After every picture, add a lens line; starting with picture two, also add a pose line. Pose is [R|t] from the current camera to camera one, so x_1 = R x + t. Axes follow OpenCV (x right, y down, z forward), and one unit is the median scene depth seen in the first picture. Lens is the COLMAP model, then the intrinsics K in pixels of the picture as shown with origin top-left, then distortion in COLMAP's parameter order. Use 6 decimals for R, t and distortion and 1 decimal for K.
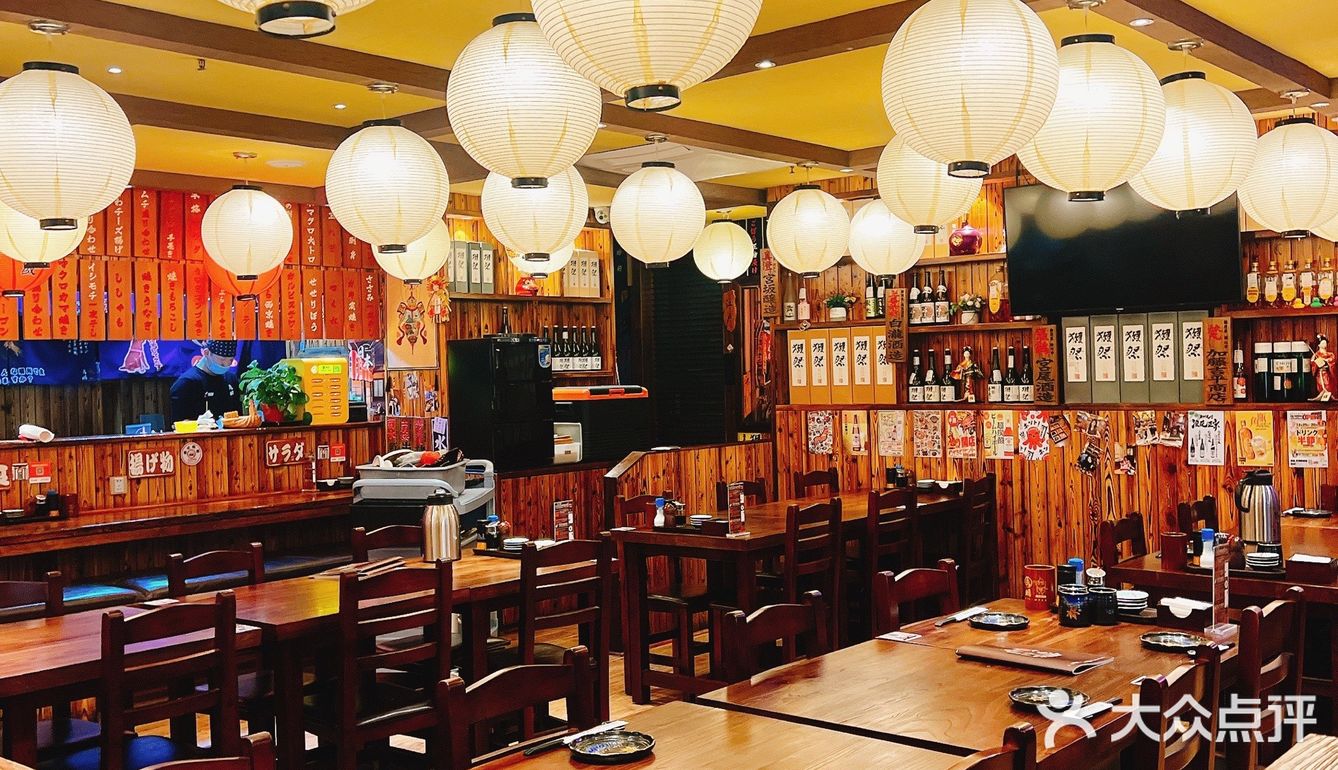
lens RADIAL K [[1318.5, 0, 669.0], [0, 1318.5, 385.0], [0, 0, 1]] dist [0.023816, -0.013842]
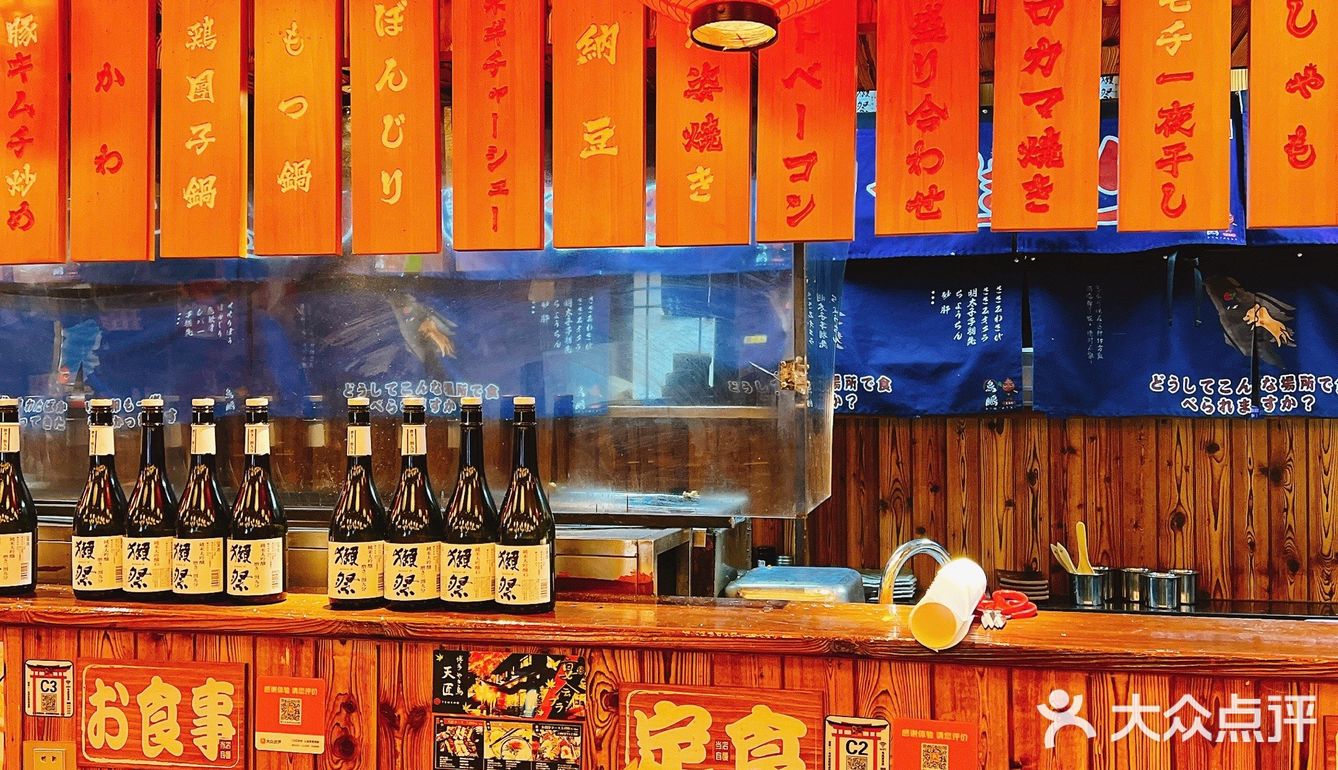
lens RADIAL K [[1318.5, 0, 669.0], [0, 1318.5, 385.0], [0, 0, 1]] dist [0.023816, -0.013842]
pose [[0.447864, 0.001150, -0.894101, -0.266716], [-0.022596, 0.999694, -0.010033, -0.002033], [0.893816, 0.024697, 0.447753, 0.821325]]
